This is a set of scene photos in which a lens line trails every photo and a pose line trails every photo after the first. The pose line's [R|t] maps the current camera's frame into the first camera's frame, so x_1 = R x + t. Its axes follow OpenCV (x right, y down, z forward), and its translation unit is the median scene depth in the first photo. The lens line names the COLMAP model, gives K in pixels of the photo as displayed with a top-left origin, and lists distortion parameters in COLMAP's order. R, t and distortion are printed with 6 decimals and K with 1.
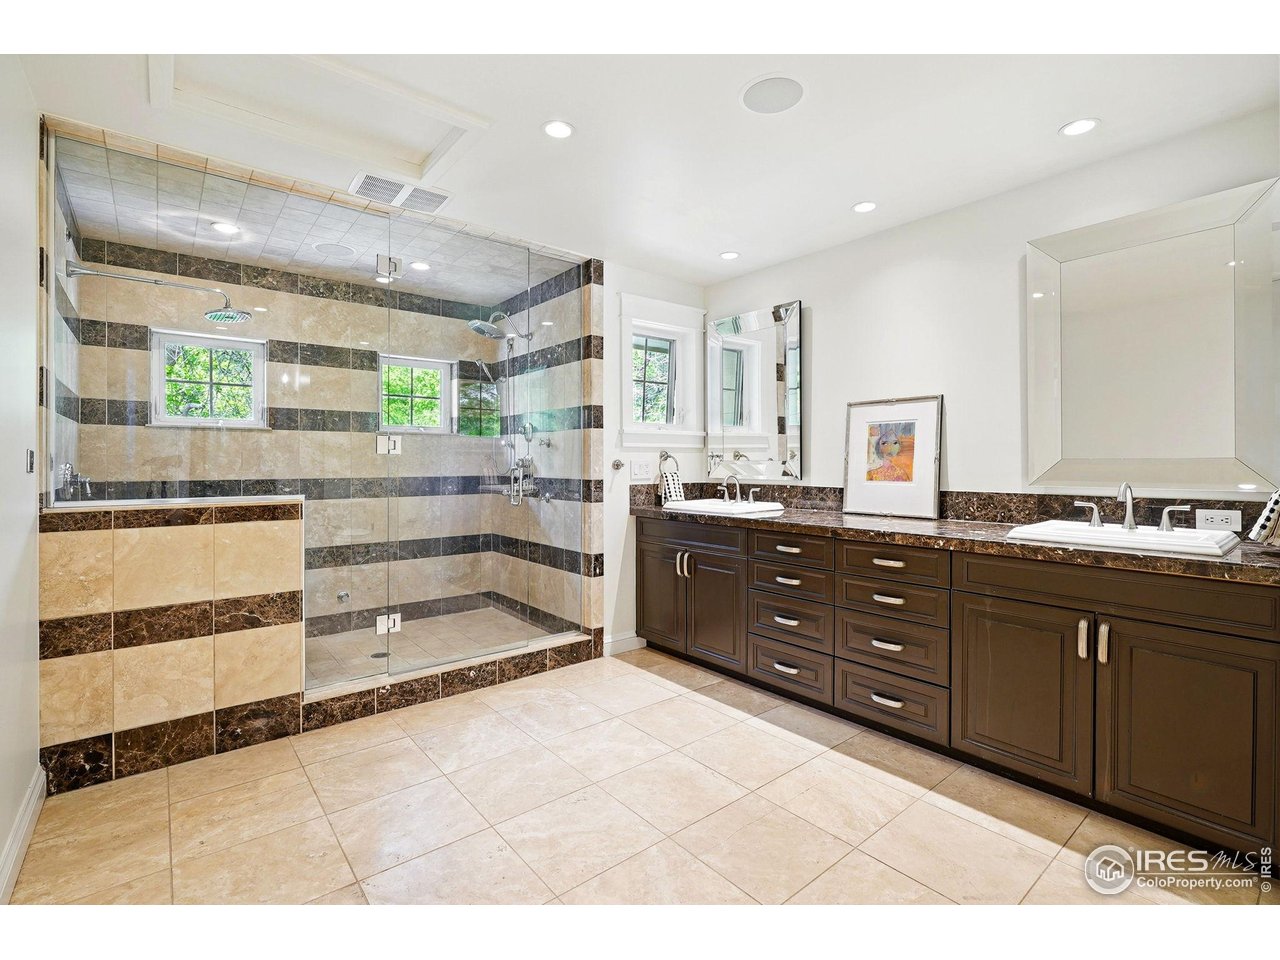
lens RADIAL K [[587.2, 0, 643.8], [0, 587.2, 466.5], [0, 0, 1]] dist [-0.018594, 0.008823]
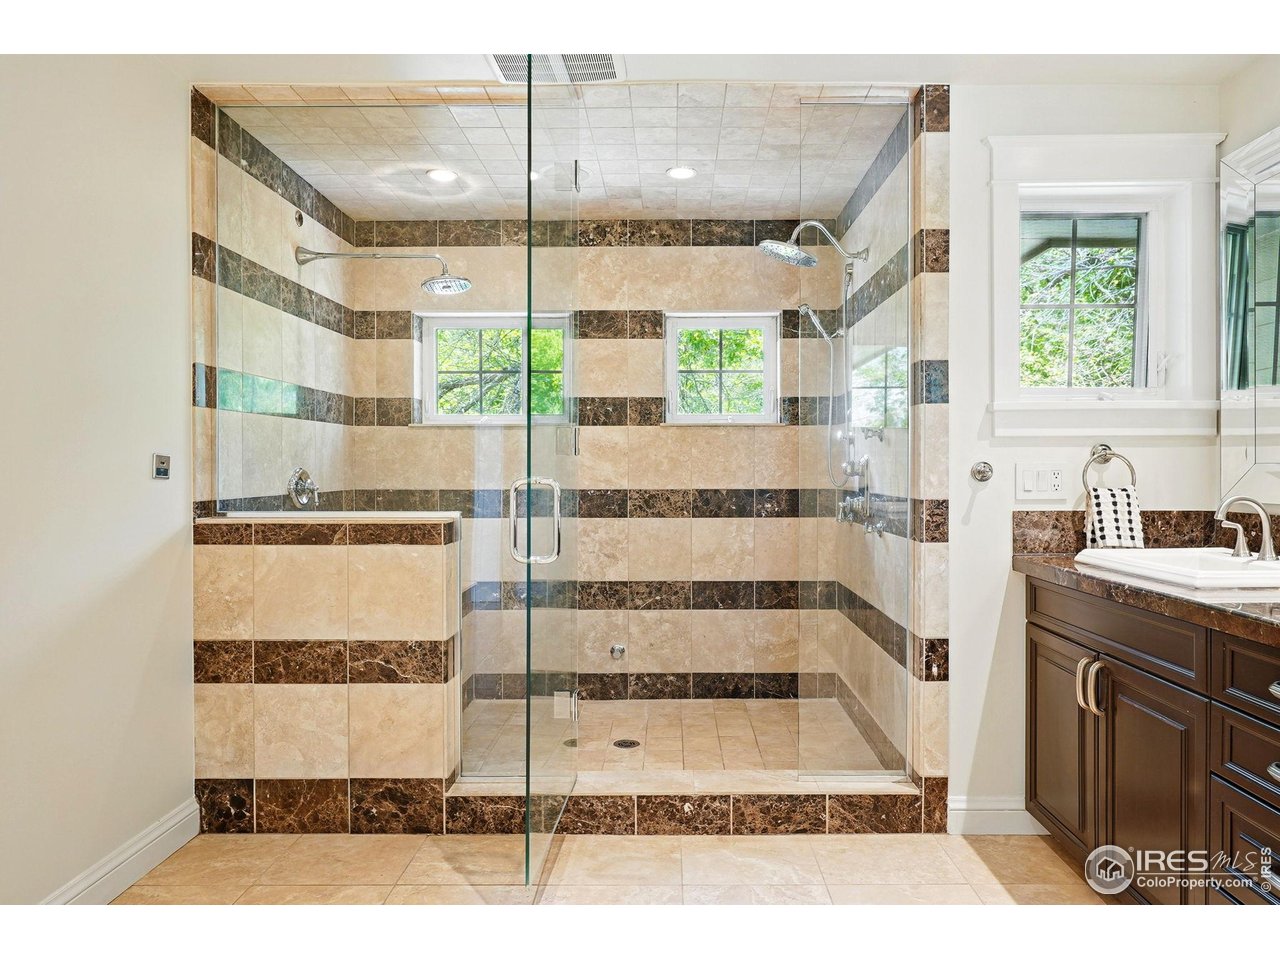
lens RADIAL K [[833.8, 0, 640.0], [0, 833.8, 480.0], [0, 0, 1]] dist [-0.001363, 0.000771]
pose [[0.774730, 0.008070, -0.632240, 0.207489], [-0.003590, 0.999959, 0.008365, -0.000888], [0.632282, -0.004211, 0.774727, 0.262775]]
